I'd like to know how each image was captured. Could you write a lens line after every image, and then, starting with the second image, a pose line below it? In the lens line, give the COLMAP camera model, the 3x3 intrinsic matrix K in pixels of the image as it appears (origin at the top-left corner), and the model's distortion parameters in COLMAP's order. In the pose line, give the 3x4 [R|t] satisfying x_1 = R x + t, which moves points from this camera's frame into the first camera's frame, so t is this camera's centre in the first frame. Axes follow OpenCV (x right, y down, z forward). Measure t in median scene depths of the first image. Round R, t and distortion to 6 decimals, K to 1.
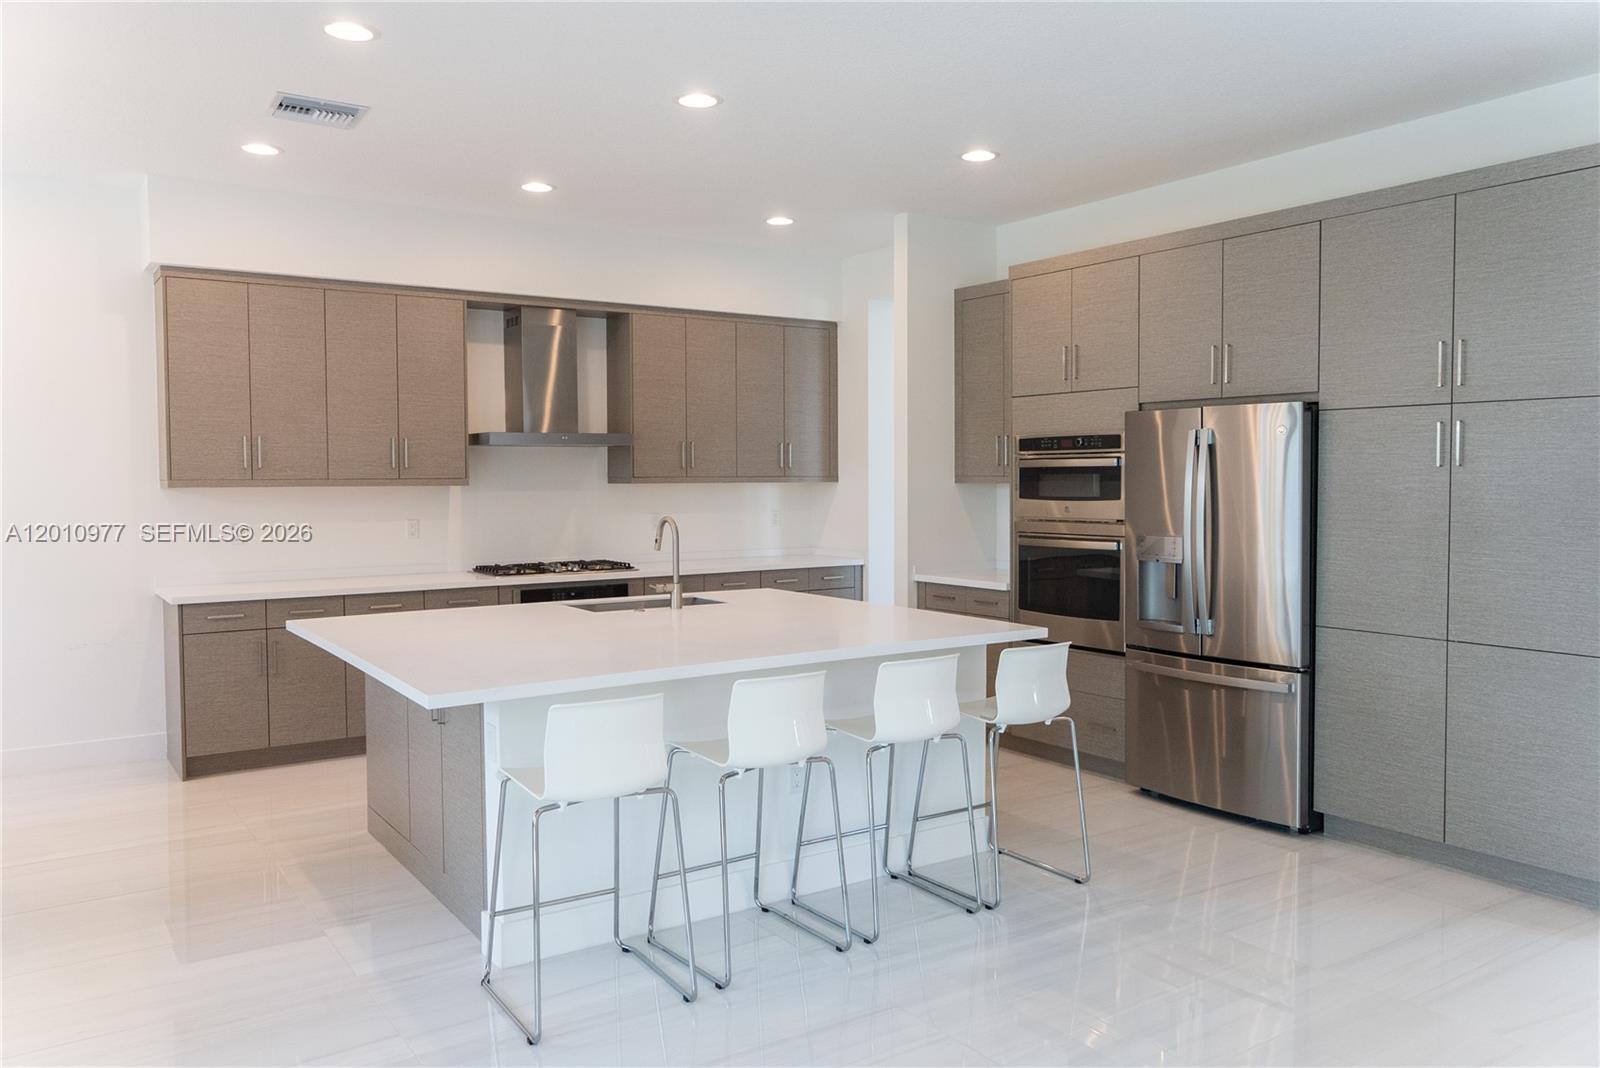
lens RADIAL K [[1195.0, 0, 806.2], [0, 1195.0, 515.7], [0, 0, 1]] dist [0.004665, 0.001147]
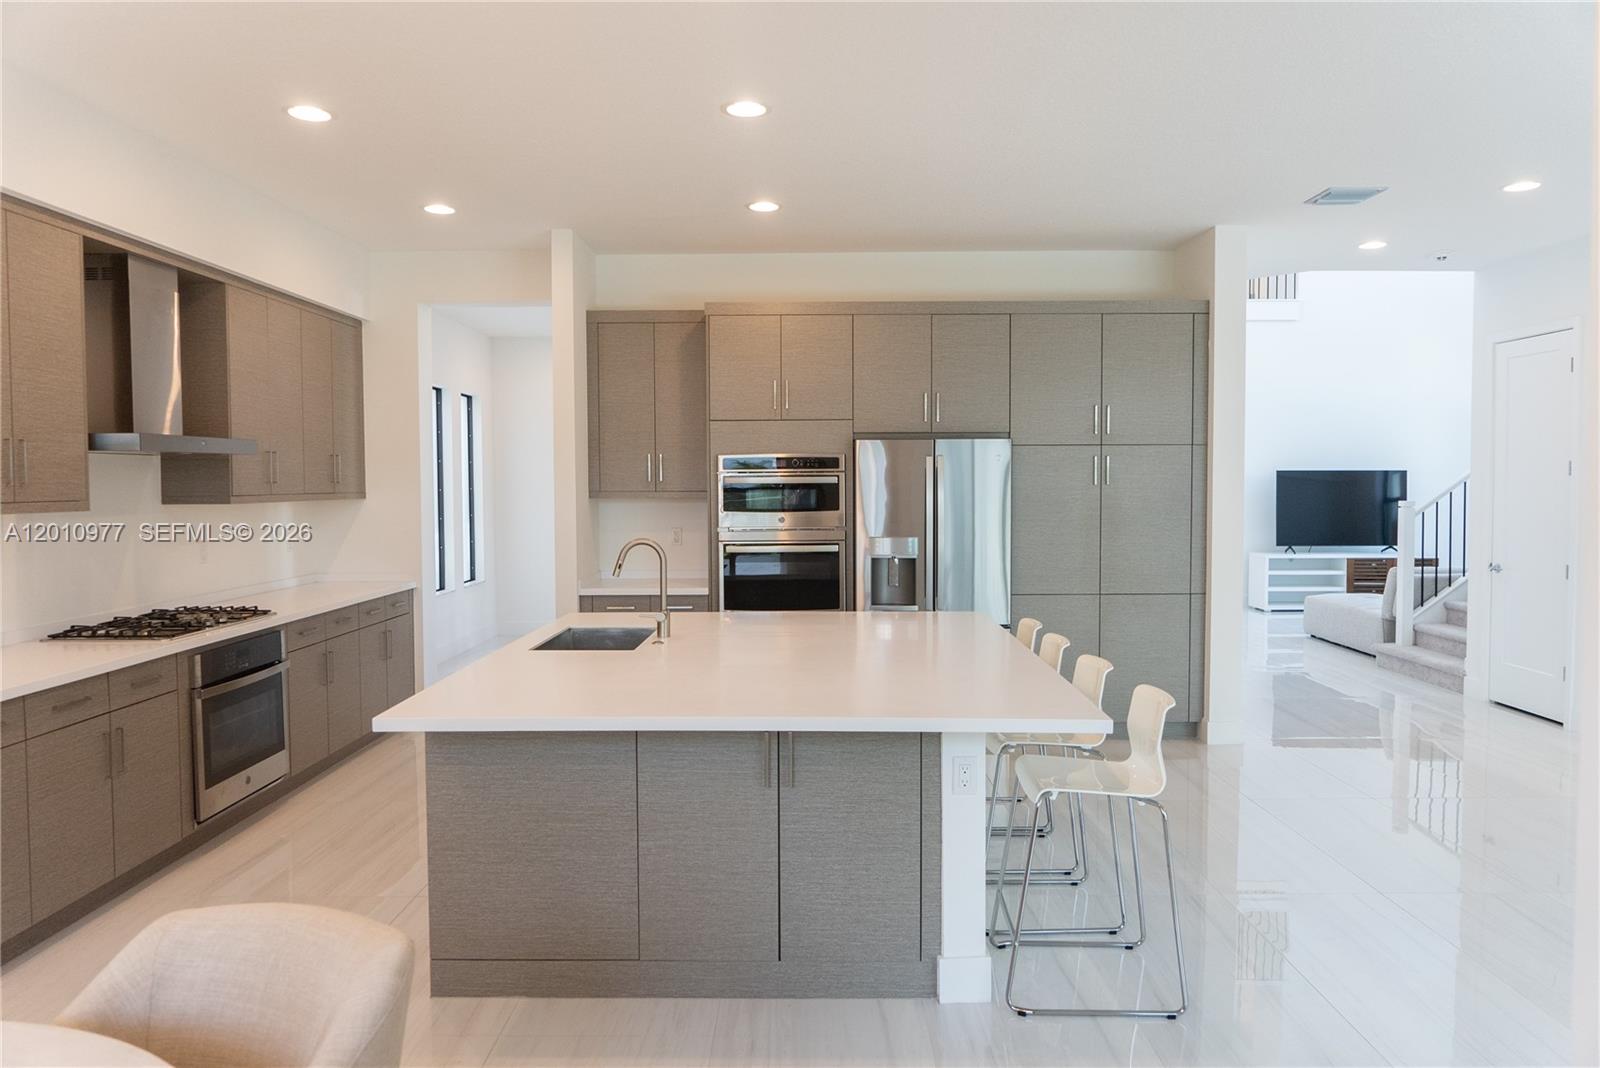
lens RADIAL K [[1082.9, 0, 800.3], [0, 1082.9, 522.2], [0, 0, 1]] dist [-0.033589, 0.029048]
pose [[0.564991, -0.031393, 0.824500, -0.631132], [0.029346, 0.999408, 0.017943, -0.020869], [-0.824575, 0.014058, 0.565578, 0.373996]]
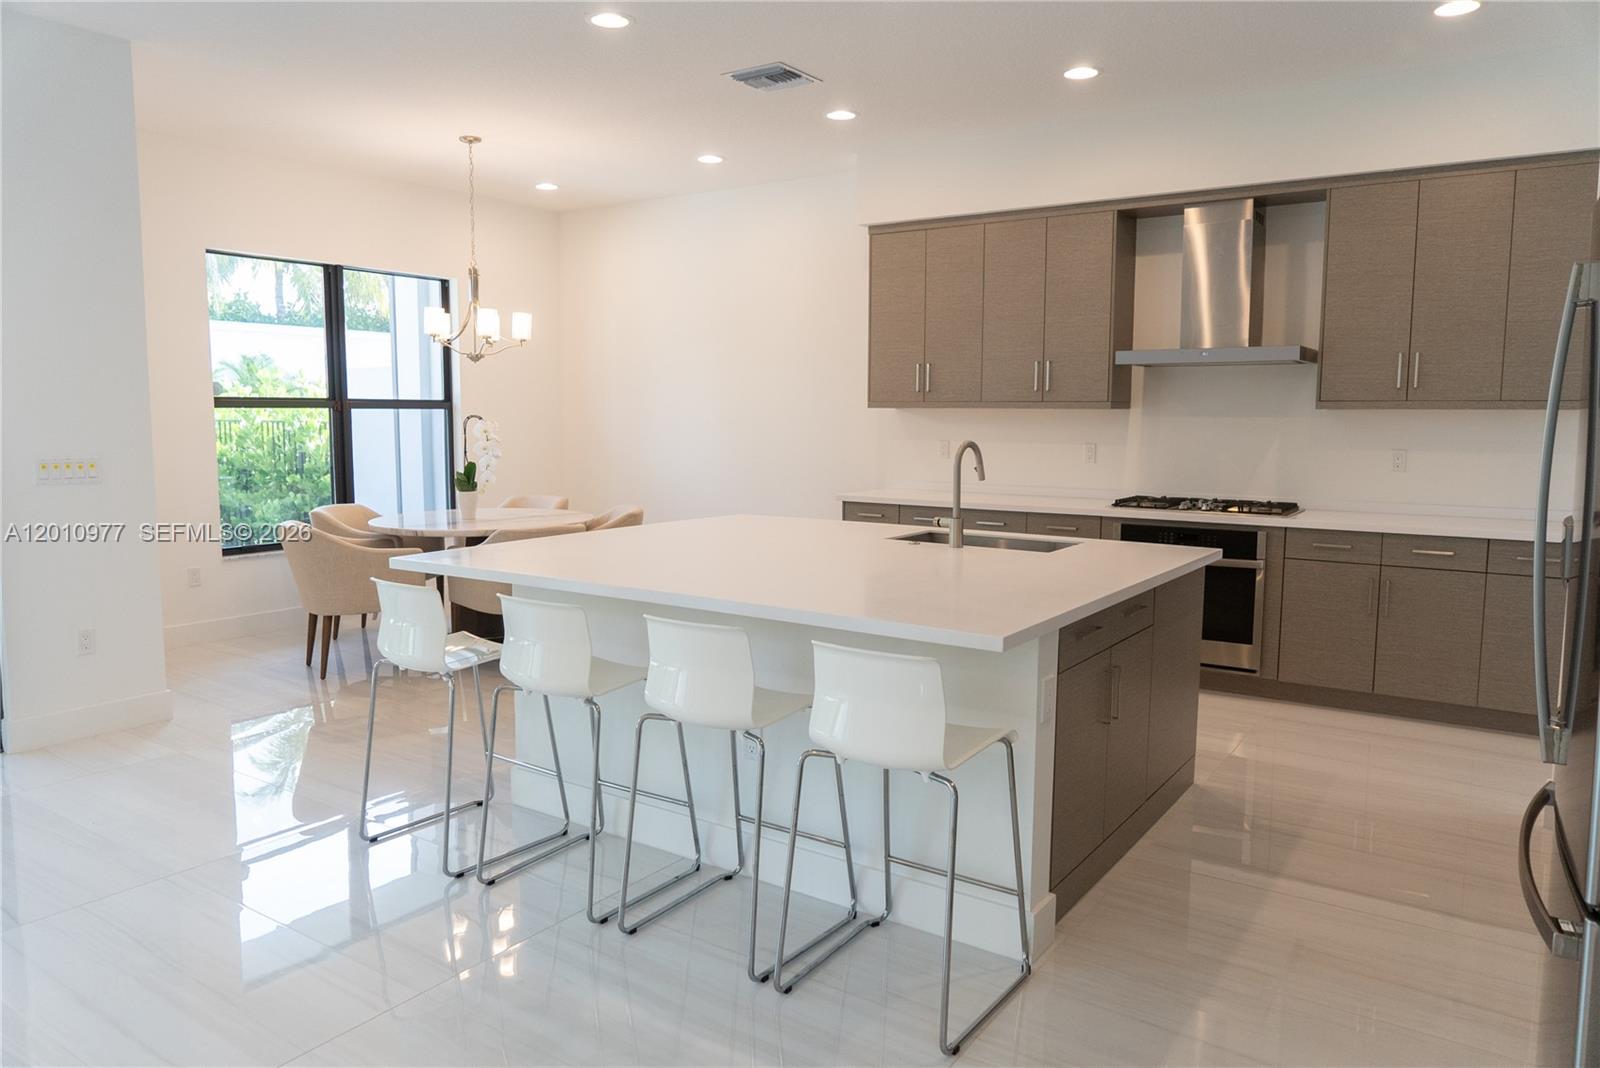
lens RADIAL K [[1082.9, 0, 800.3], [0, 1082.9, 522.2], [0, 0, 1]] dist [-0.033589, 0.029048]
pose [[0.366997, 0.099316, -0.924905, 0.485059], [-0.037692, 0.995055, 0.091892, -0.005954], [0.929458, 0.001137, 0.368926, 0.519455]]
